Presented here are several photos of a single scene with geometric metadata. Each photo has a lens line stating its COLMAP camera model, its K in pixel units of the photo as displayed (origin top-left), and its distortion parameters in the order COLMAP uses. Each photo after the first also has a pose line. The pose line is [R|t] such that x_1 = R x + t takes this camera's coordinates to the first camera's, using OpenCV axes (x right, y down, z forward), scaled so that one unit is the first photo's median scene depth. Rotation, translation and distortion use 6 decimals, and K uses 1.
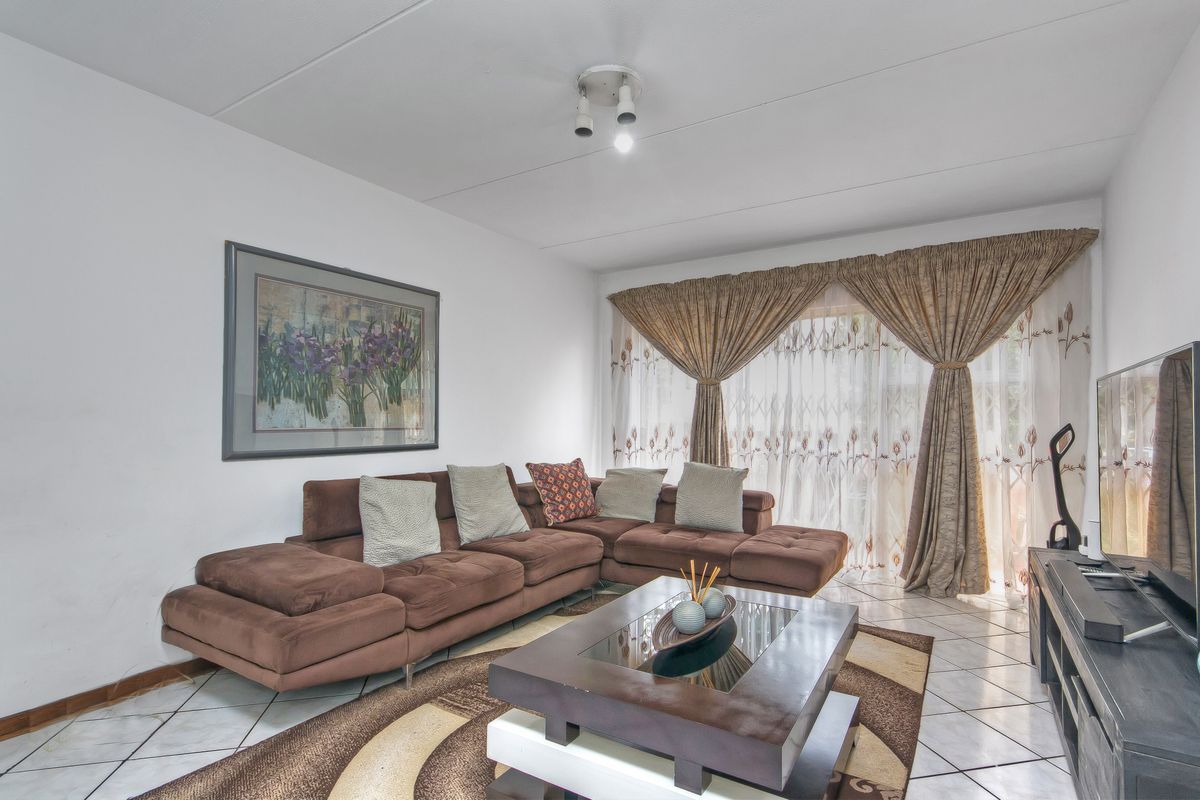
lens RADIAL K [[558.5, 0, 646.0], [0, 558.5, 409.3], [0, 0, 1]] dist [-0.004268, 0.000296]
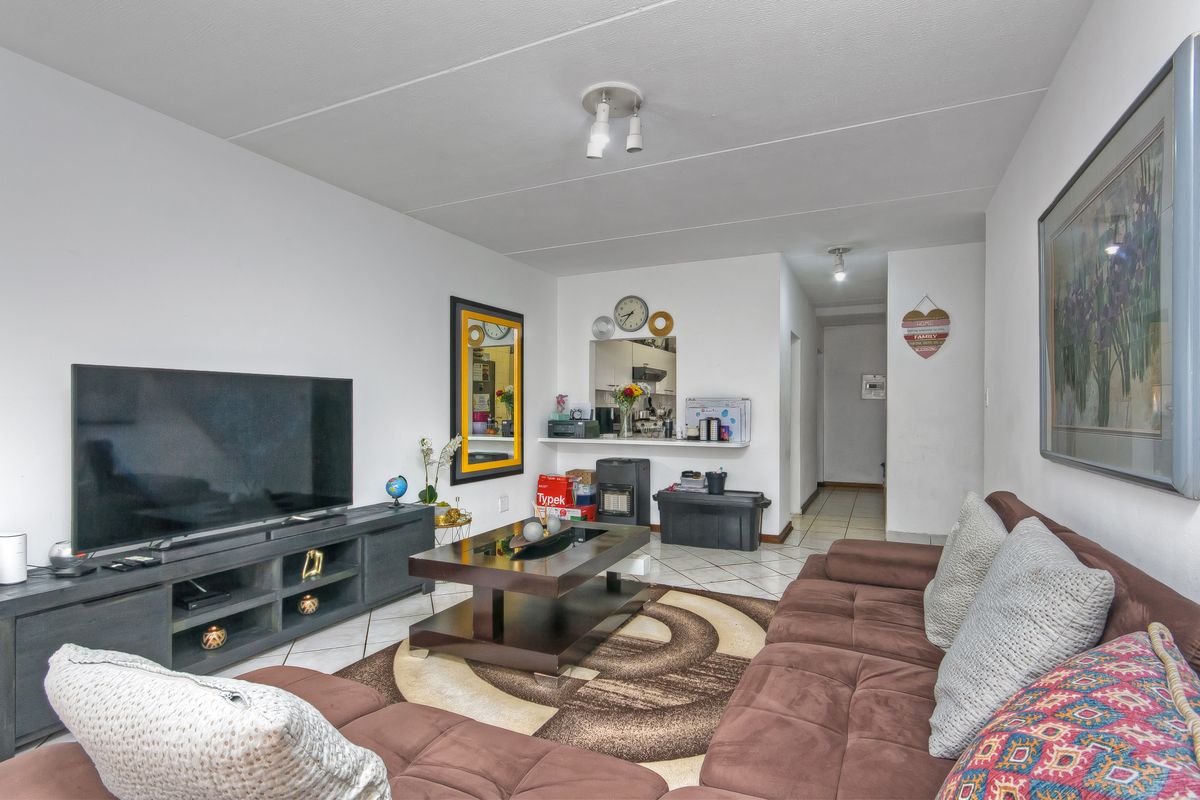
lens RADIAL K [[558.5, 0, 653.1], [0, 558.5, 409.2], [0, 0, 1]] dist [-0.004268, 0.000296]
pose [[-0.991447, -0.003728, -0.130458, -0.005760], [-0.000042, 0.999601, -0.028246, 0.029630], [0.130511, -0.027999, -0.991051, 1.427420]]
